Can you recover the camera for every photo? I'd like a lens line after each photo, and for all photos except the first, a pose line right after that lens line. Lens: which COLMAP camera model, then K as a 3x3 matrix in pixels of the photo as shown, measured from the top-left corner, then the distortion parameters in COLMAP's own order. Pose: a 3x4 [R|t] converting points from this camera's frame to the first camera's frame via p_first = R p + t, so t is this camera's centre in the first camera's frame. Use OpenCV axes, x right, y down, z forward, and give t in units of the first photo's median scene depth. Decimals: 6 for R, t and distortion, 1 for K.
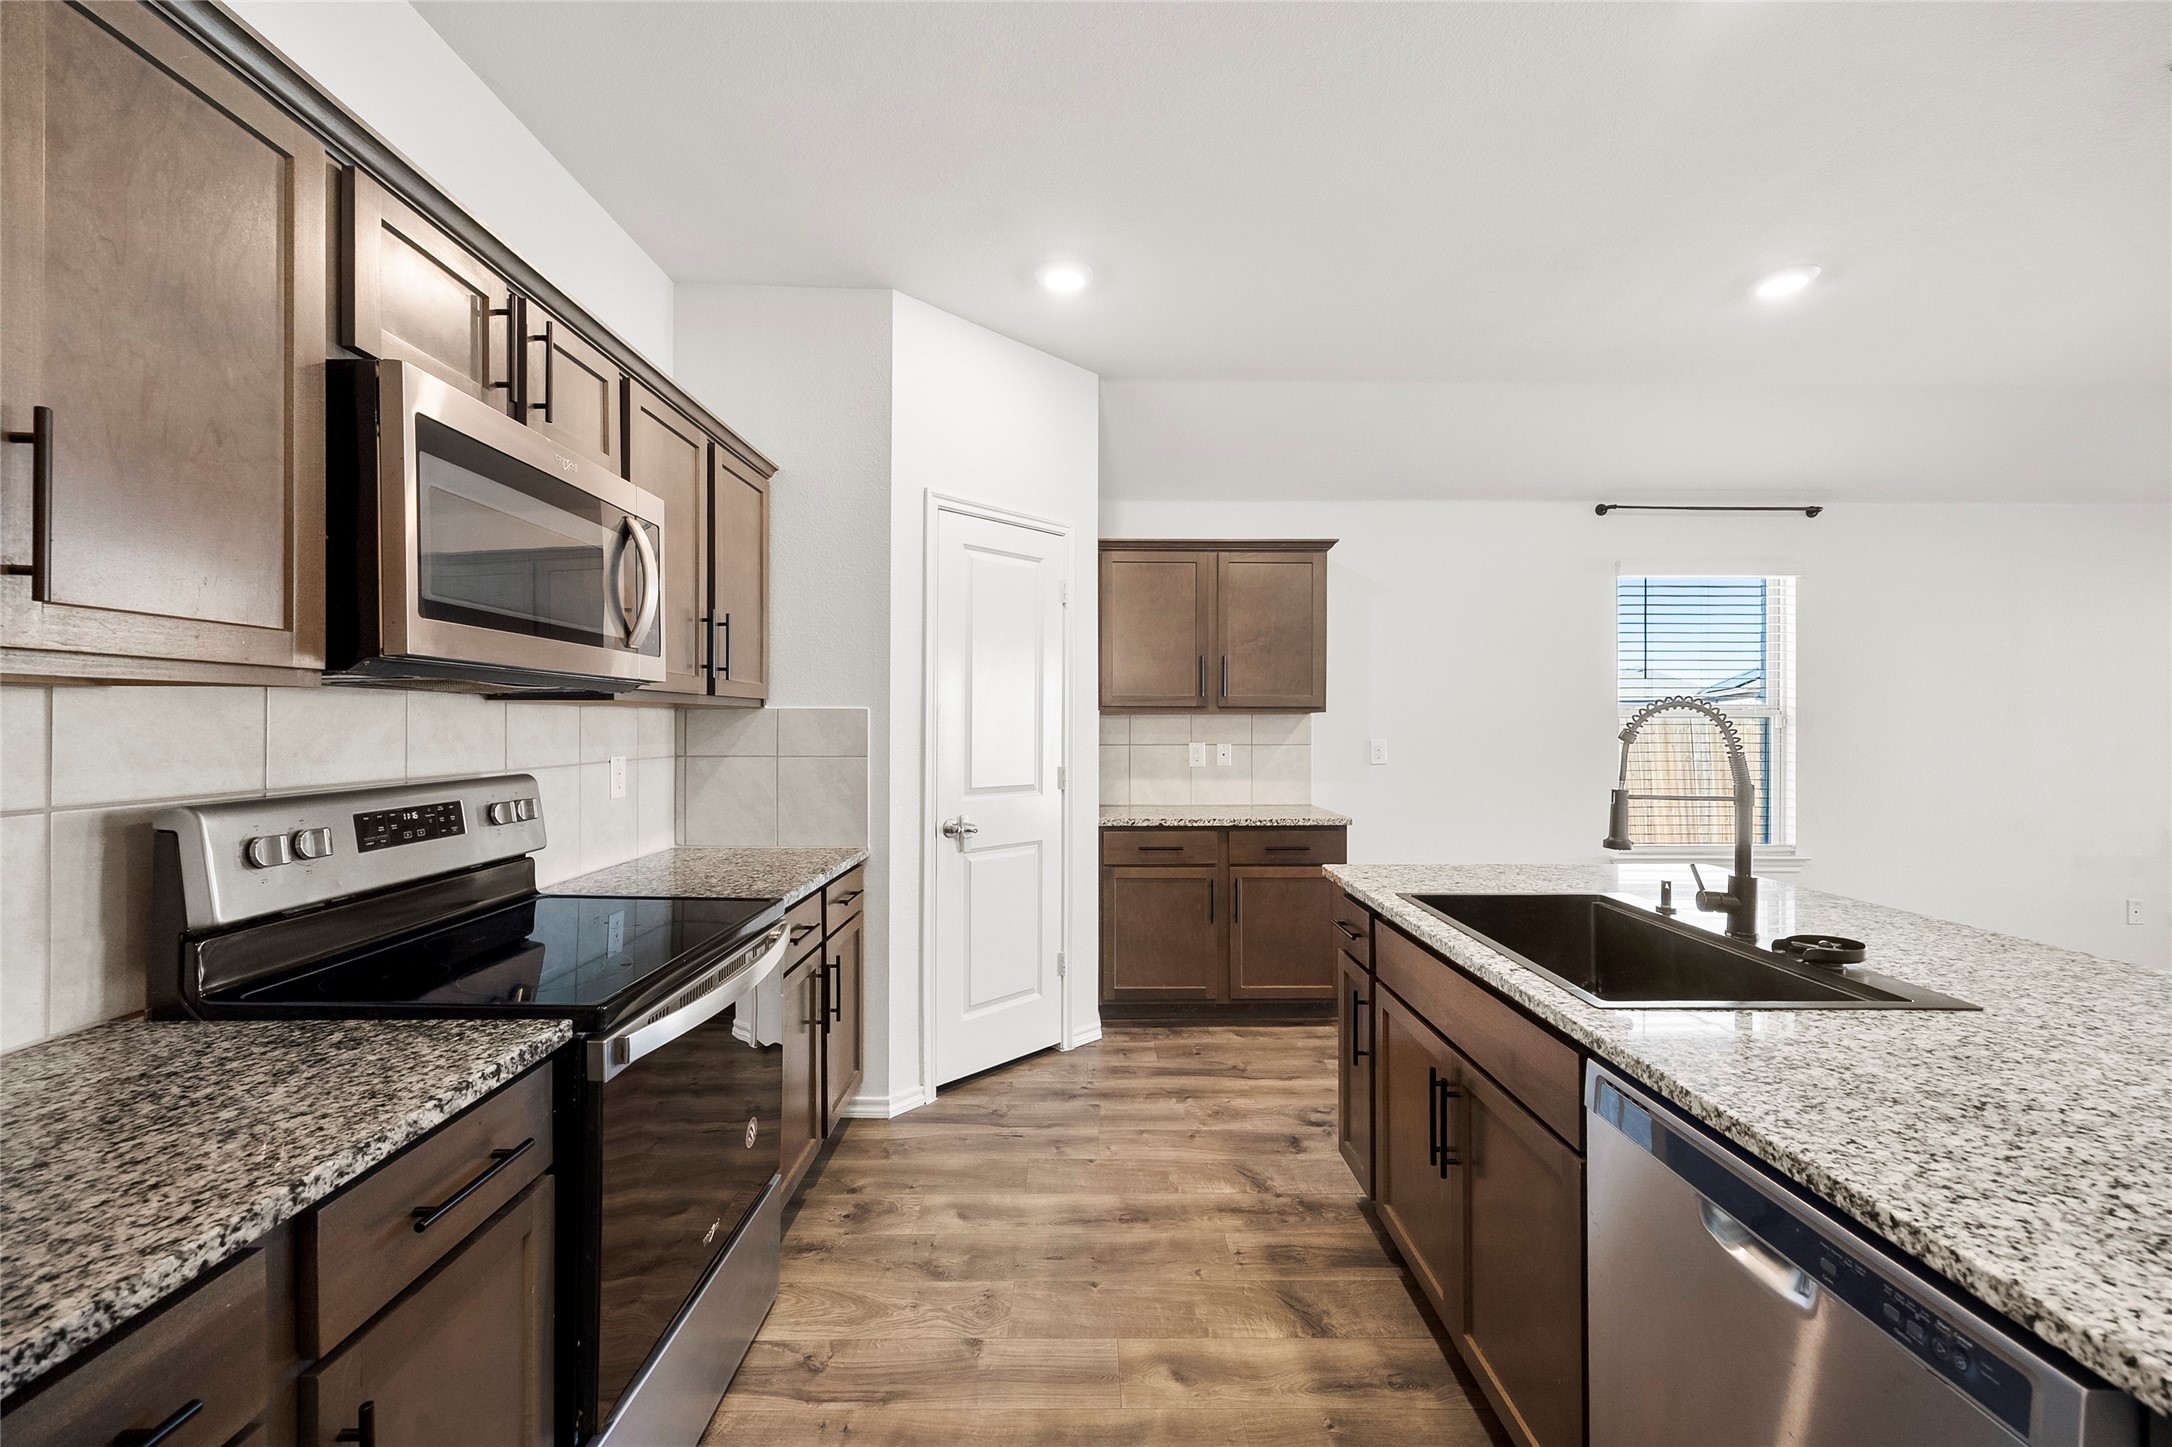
lens RADIAL K [[870.4, 0, 1089.0], [0, 870.4, 733.1], [0, 0, 1]] dist [0.000880, 0.000184]
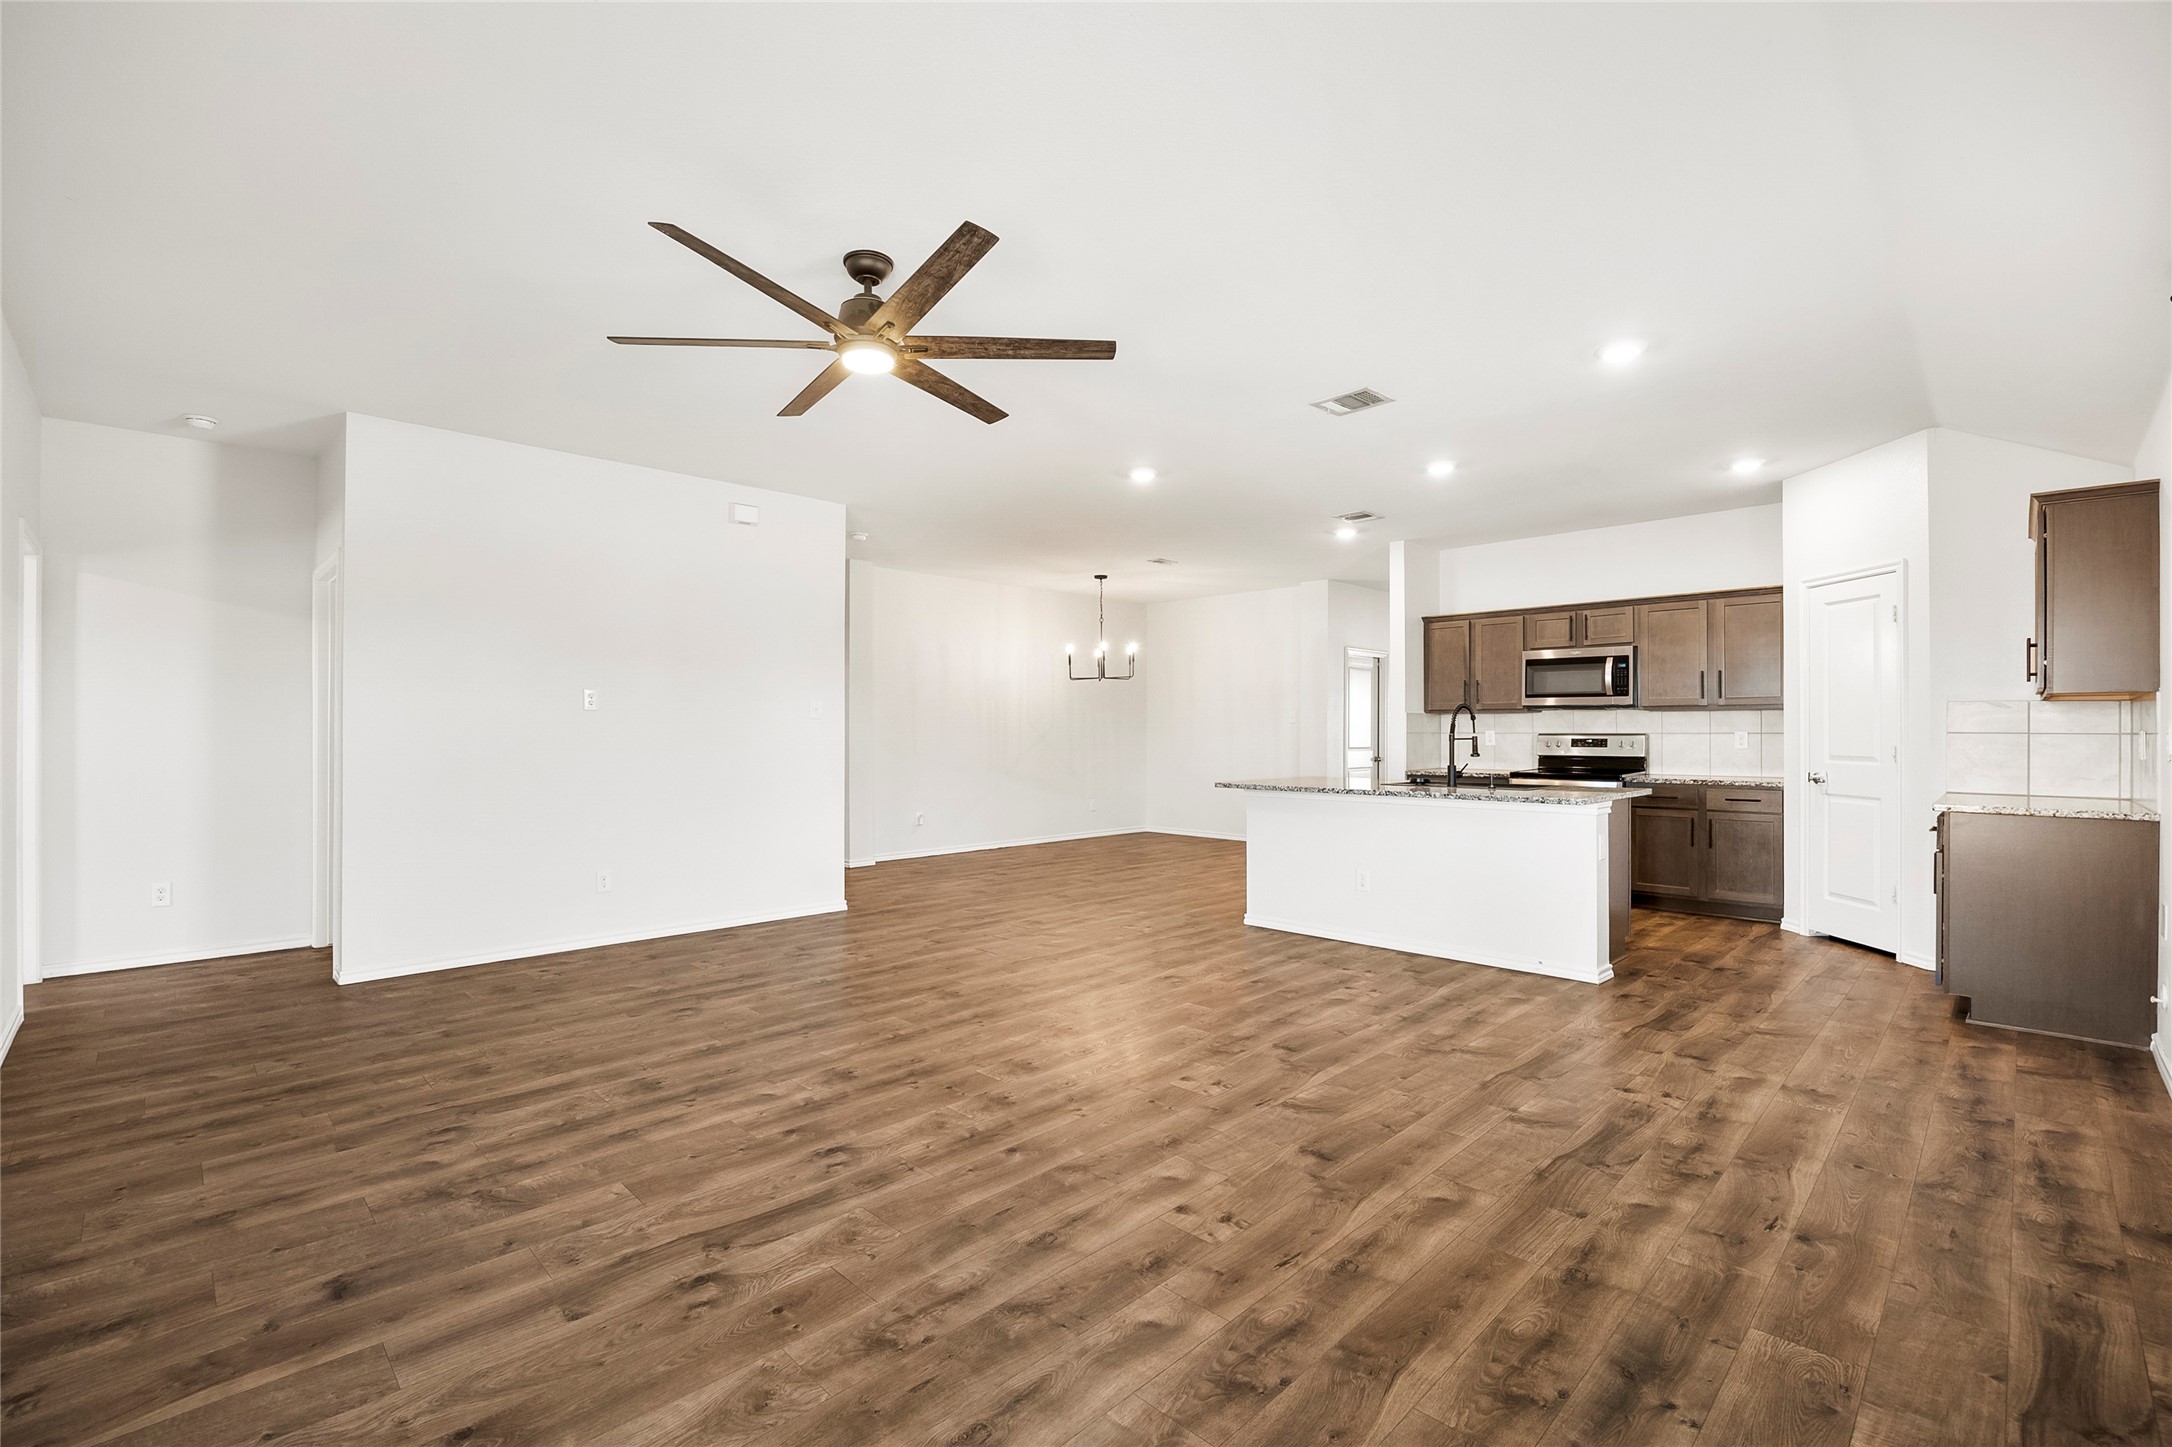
lens RADIAL K [[943.1, 0, 1086.1], [0, 943.1, 729.6], [0, 0, 1]] dist [-0.020529, 0.000170]
pose [[-0.716993, -0.002728, -0.697075, 2.225495], [-0.010008, 0.999930, 0.006381, 0.021118], [0.697008, 0.011551, -0.716970, 1.394773]]
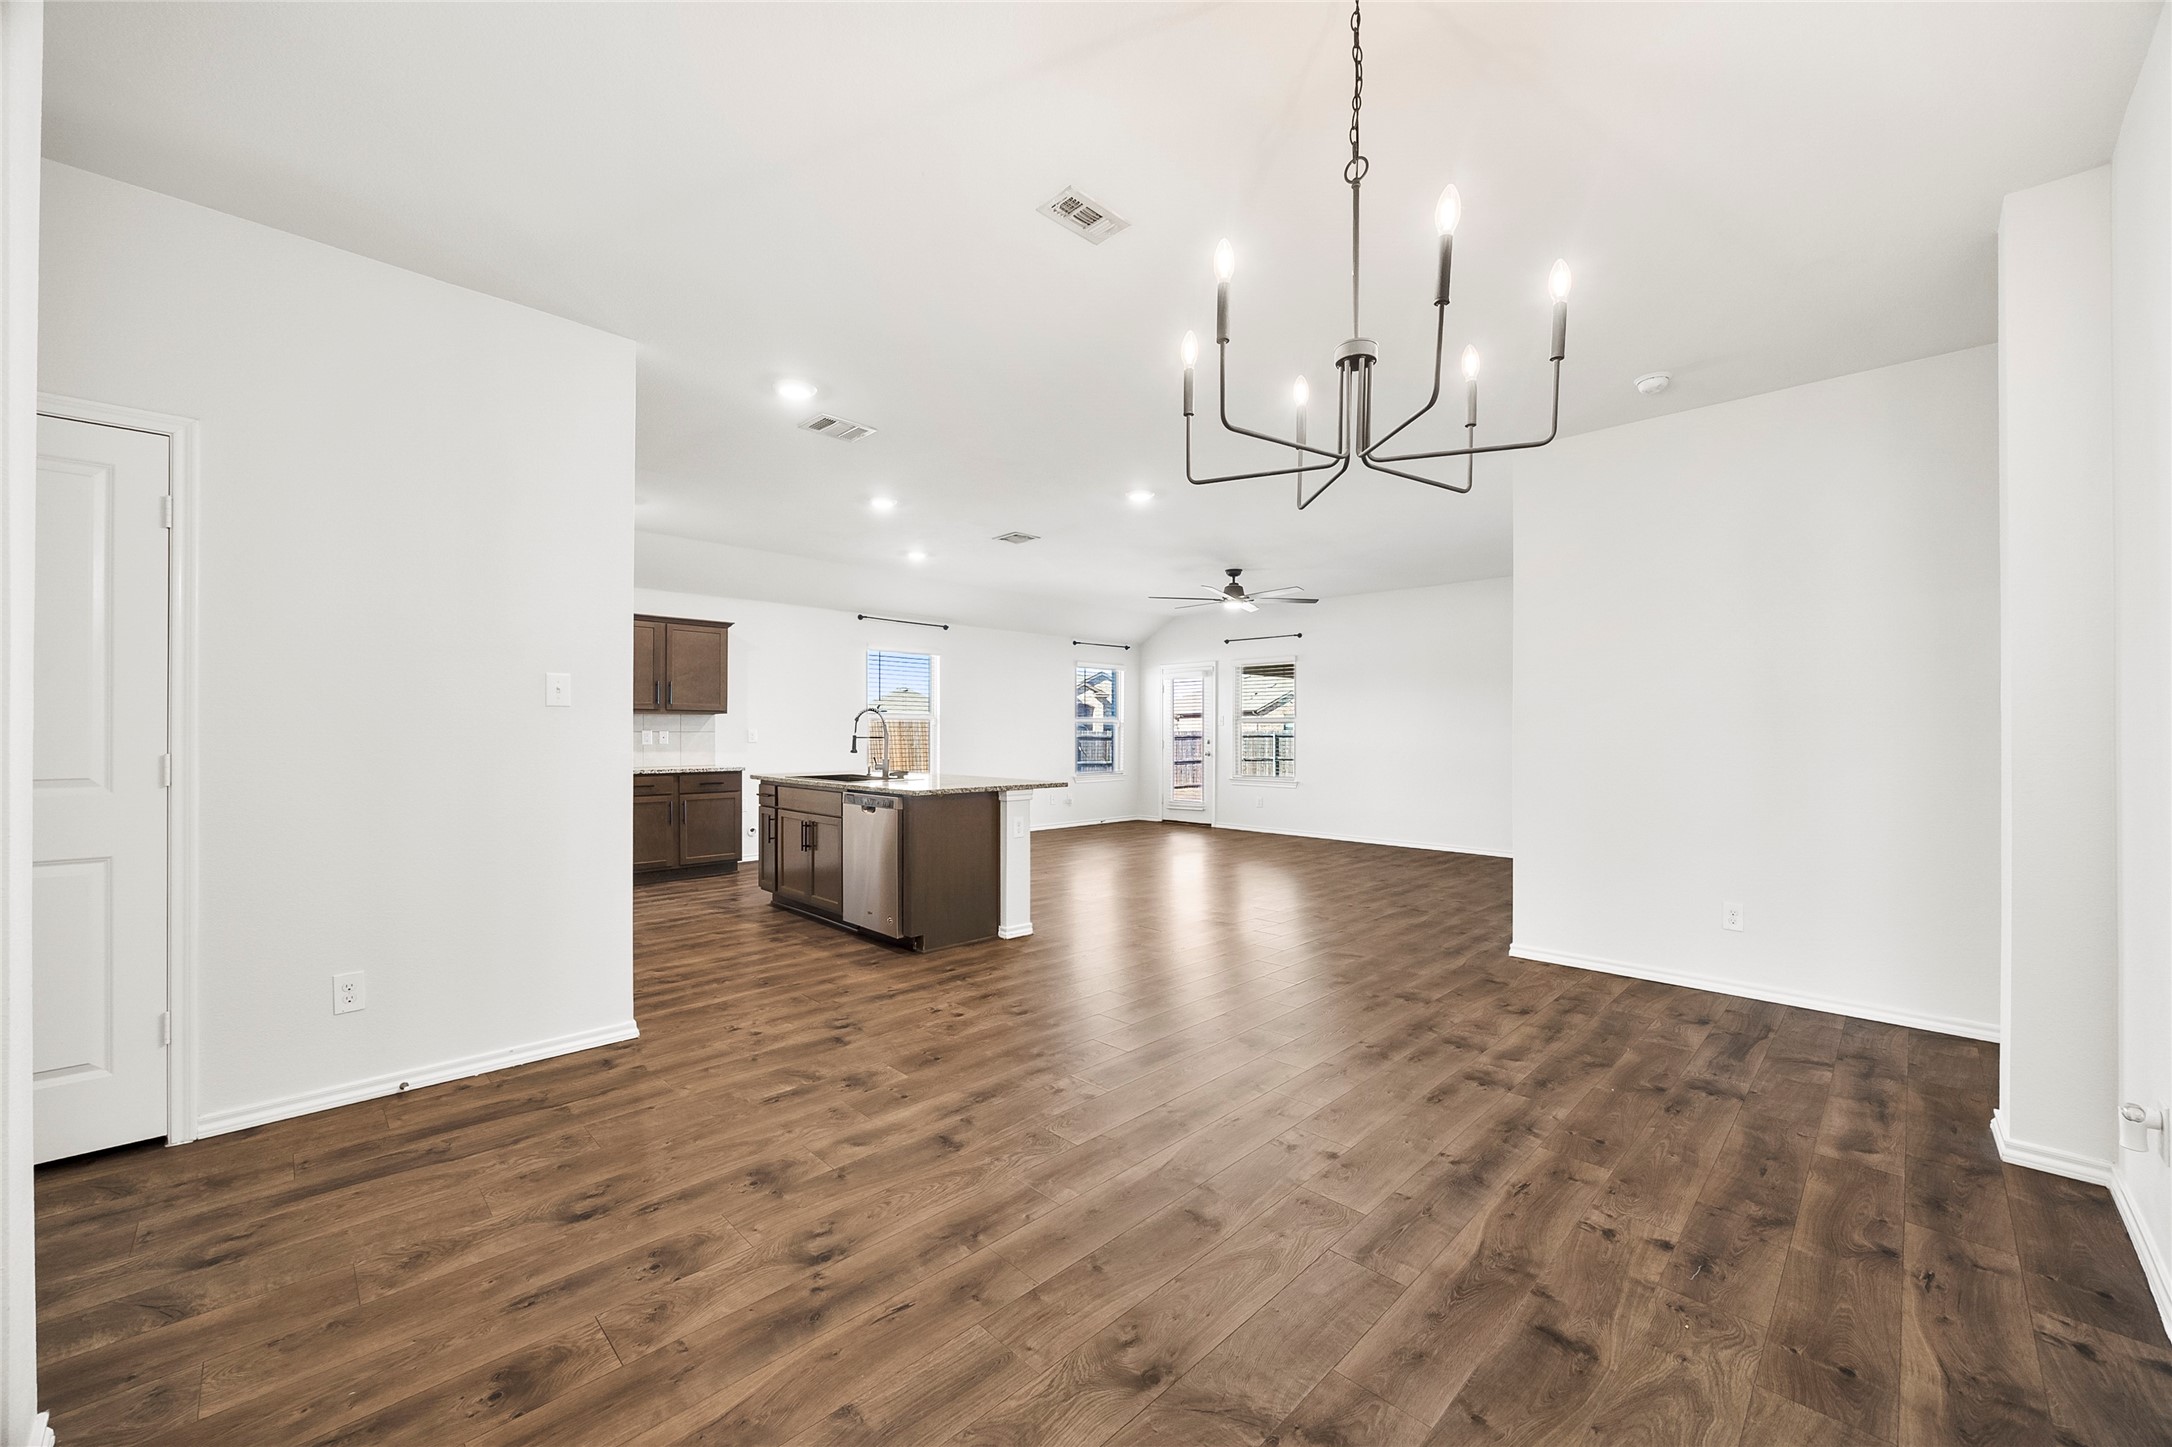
lens RADIAL K [[833.2, 0, 1086.0], [0, 833.2, 723.5], [0, 0, 1]] dist [0.000548, 0.000023]
pose [[0.715103, 0.007971, 0.698973, -0.608478], [0.007124, 0.999800, -0.018689, 0.050901], [-0.698982, 0.018344, 0.714904, -1.168659]]
